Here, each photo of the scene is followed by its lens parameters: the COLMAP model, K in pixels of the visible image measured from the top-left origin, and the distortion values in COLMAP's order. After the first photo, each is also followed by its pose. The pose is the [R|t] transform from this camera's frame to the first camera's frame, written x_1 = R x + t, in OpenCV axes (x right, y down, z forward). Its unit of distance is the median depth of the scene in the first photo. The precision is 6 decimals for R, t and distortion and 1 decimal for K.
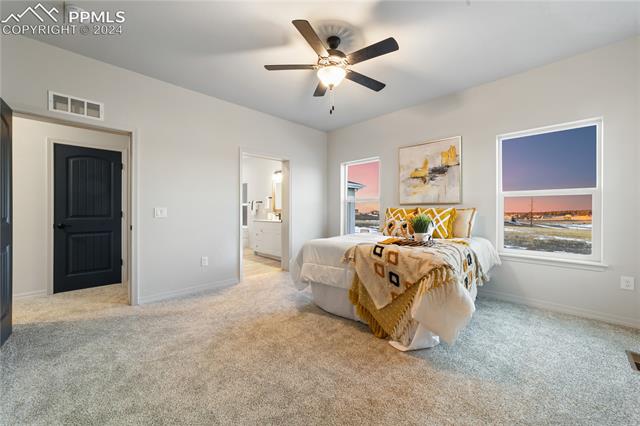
lens RADIAL K [[253.8, 0, 320.0], [0, 253.8, 213.0], [0, 0, 1]] dist [-0.000009, 0.000067]
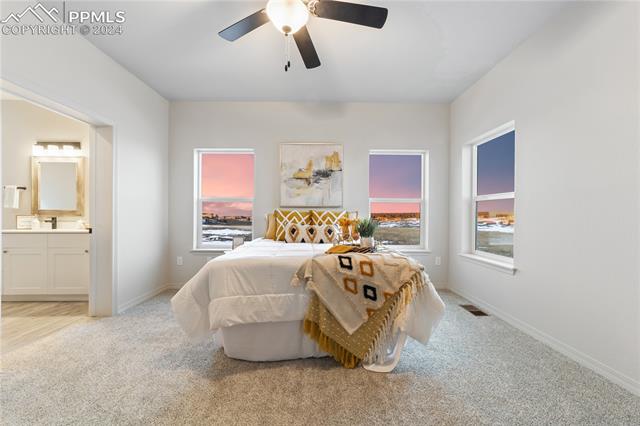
lens RADIAL K [[253.8, 0, 320.0], [0, 253.8, 213.0], [0, 0, 1]] dist [-0.000009, 0.000067]
pose [[0.685787, 0.003383, 0.727794, -0.387271], [0.001964, 0.999977, -0.006498, -0.006710], [-0.727799, 0.005886, 0.685765, 0.445500]]
